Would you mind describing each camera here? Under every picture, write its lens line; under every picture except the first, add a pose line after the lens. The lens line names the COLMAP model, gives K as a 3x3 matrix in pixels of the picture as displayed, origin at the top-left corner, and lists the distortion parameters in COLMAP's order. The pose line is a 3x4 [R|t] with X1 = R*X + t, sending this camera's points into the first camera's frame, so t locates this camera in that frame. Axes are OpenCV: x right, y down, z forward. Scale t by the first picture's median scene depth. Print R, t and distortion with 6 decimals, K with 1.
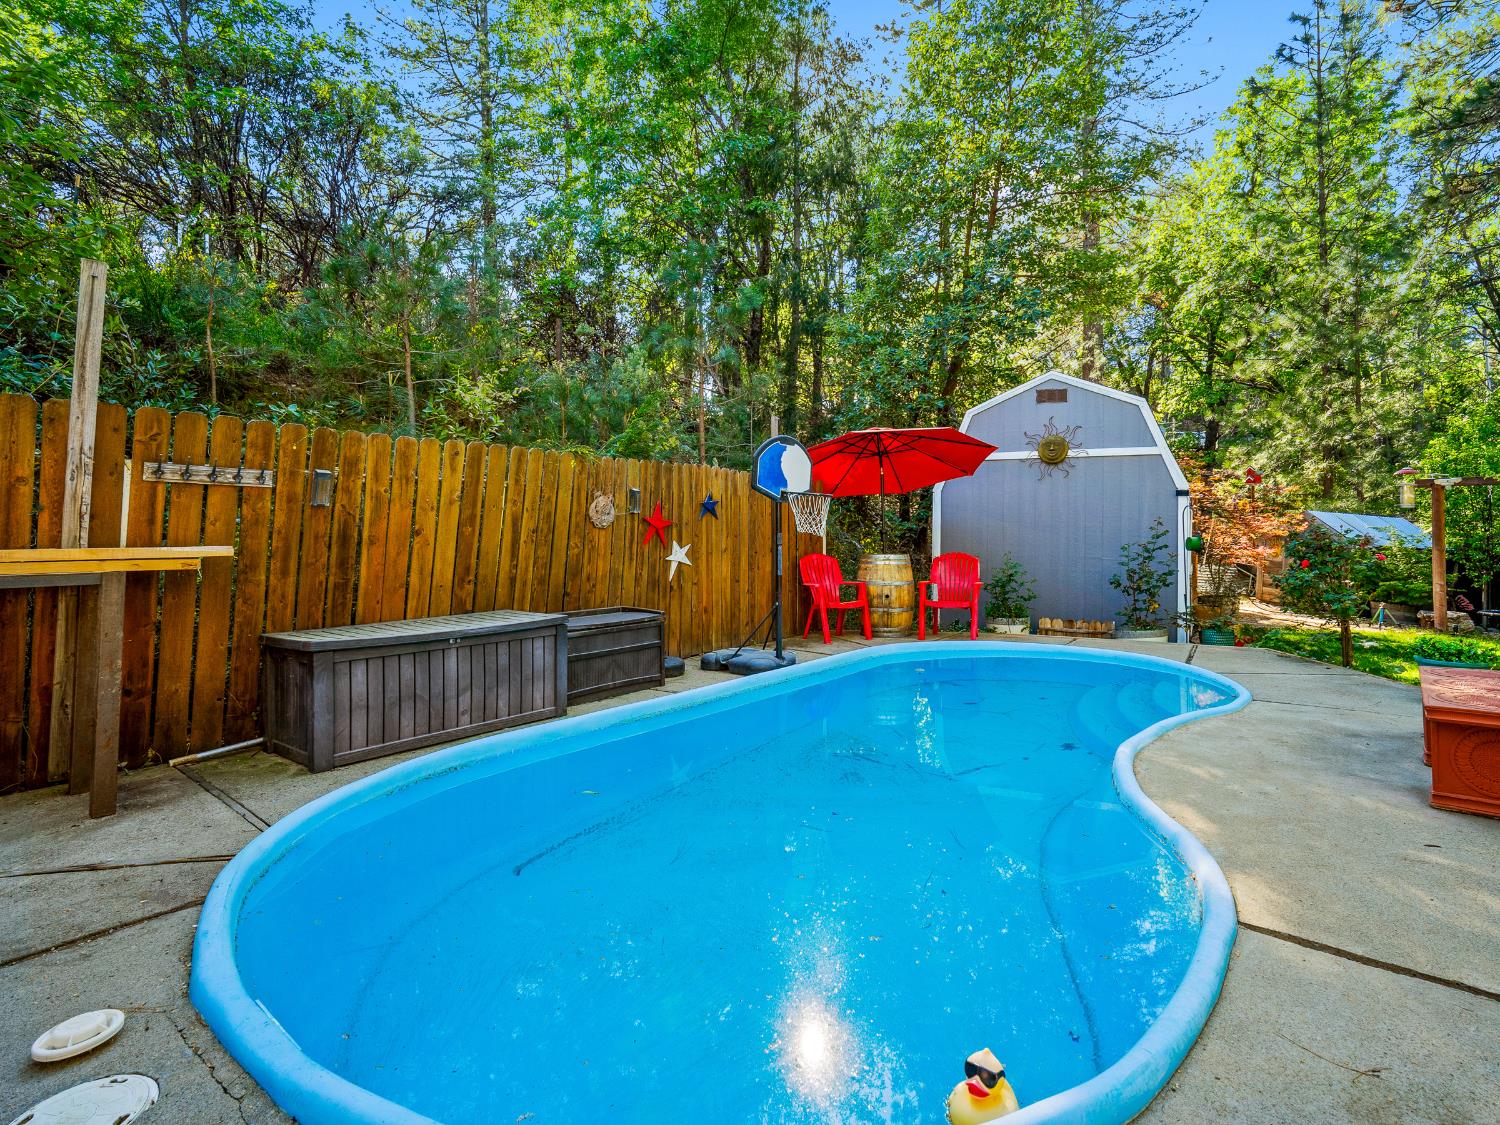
lens RADIAL K [[747.0, 0, 744.6], [0, 747.0, 565.5], [0, 0, 1]] dist [-0.014558, 0.003711]
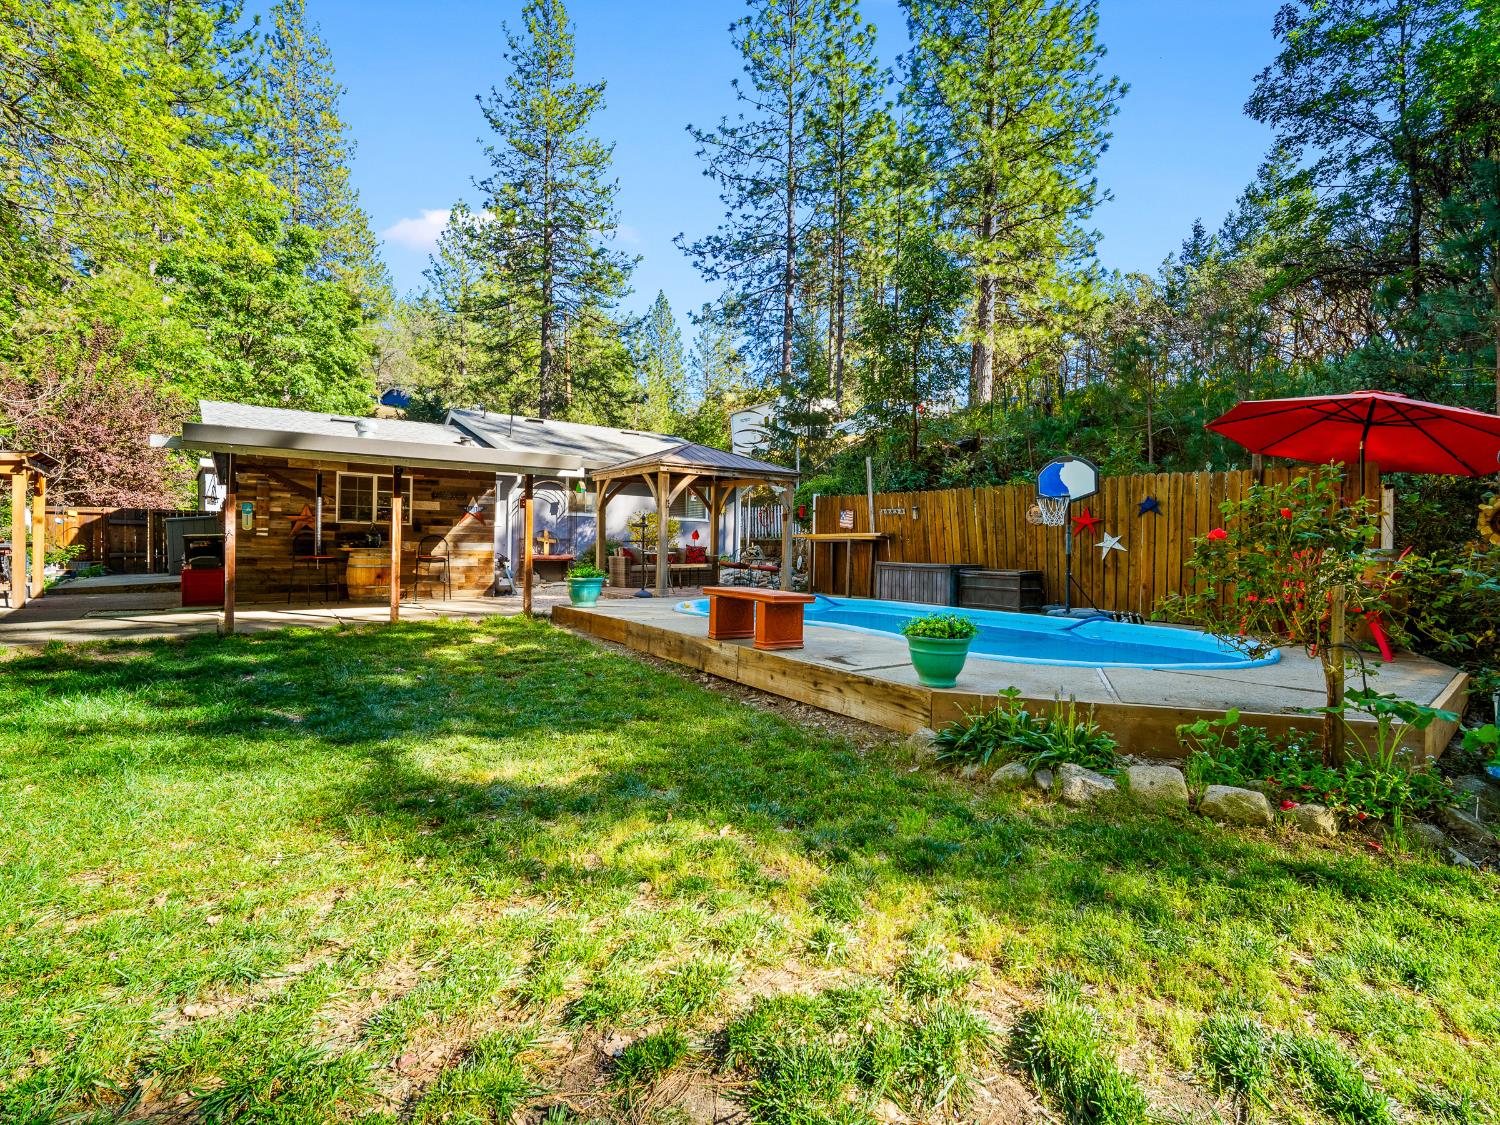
lens RADIAL K [[747.0, 0, 793.1], [0, 747.0, 557.4], [0, 0, 1]] dist [-0.014558, 0.003711]
pose [[-0.260787, 0.009459, -0.965350, 1.438679], [-0.057905, 0.997998, 0.025422, 0.012414], [0.963658, 0.062528, -0.259717, 0.809400]]
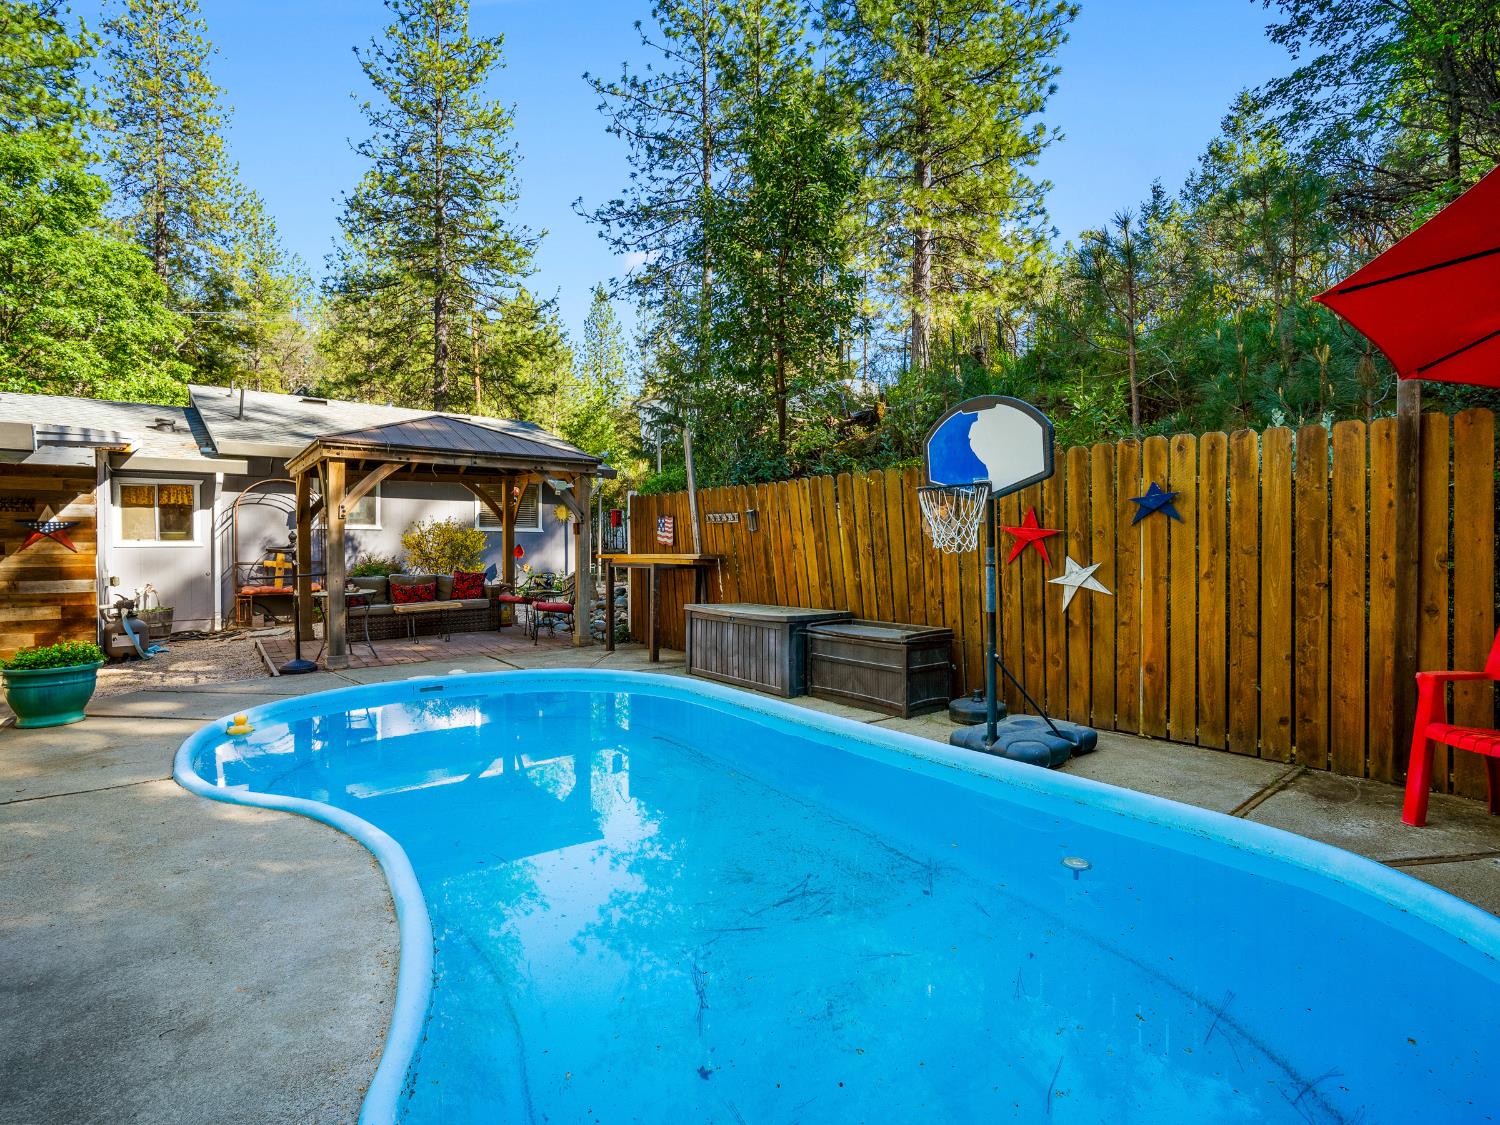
lens RADIAL K [[747.0, 0, 790.9], [0, 747.0, 562.6], [0, 0, 1]] dist [-0.014558, 0.003711]
pose [[-0.212099, 0.022527, -0.976988, 0.669126], [-0.038676, 0.998758, 0.031425, -0.040157], [0.976482, 0.044452, -0.210964, 0.902408]]
